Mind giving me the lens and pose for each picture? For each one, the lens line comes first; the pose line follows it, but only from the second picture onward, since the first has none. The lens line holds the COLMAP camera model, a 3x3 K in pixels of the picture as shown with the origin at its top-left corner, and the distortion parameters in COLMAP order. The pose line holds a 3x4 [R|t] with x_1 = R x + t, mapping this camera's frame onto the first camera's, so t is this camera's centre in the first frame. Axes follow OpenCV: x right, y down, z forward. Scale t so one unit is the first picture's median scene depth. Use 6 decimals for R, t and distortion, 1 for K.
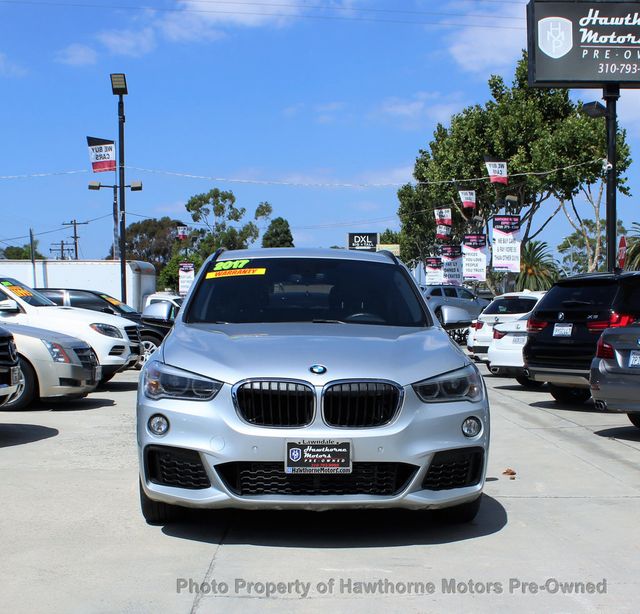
lens RADIAL K [[1181.7, 0, 334.0], [0, 1181.7, 328.1], [0, 0, 1]] dist [-0.079714, -0.092196]
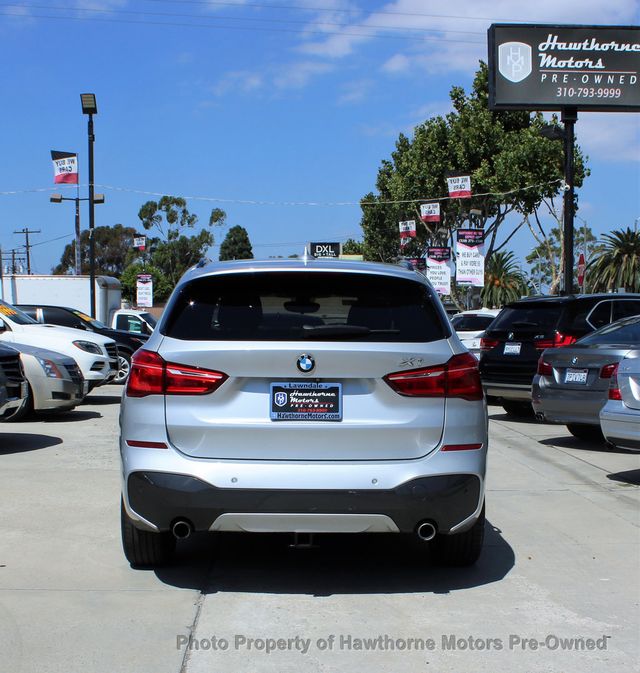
lens RADIAL K [[1311.1, 0, 320.0], [0, 1311.1, 336.5], [0, 0, 1]] dist [-0.060609, -0.243193]
pose [[0.999721, 0.002488, 0.023485, -0.008514], [-0.002476, 0.999997, -0.000537, -0.005620], [-0.023486, 0.000479, 0.999724, -0.137240]]
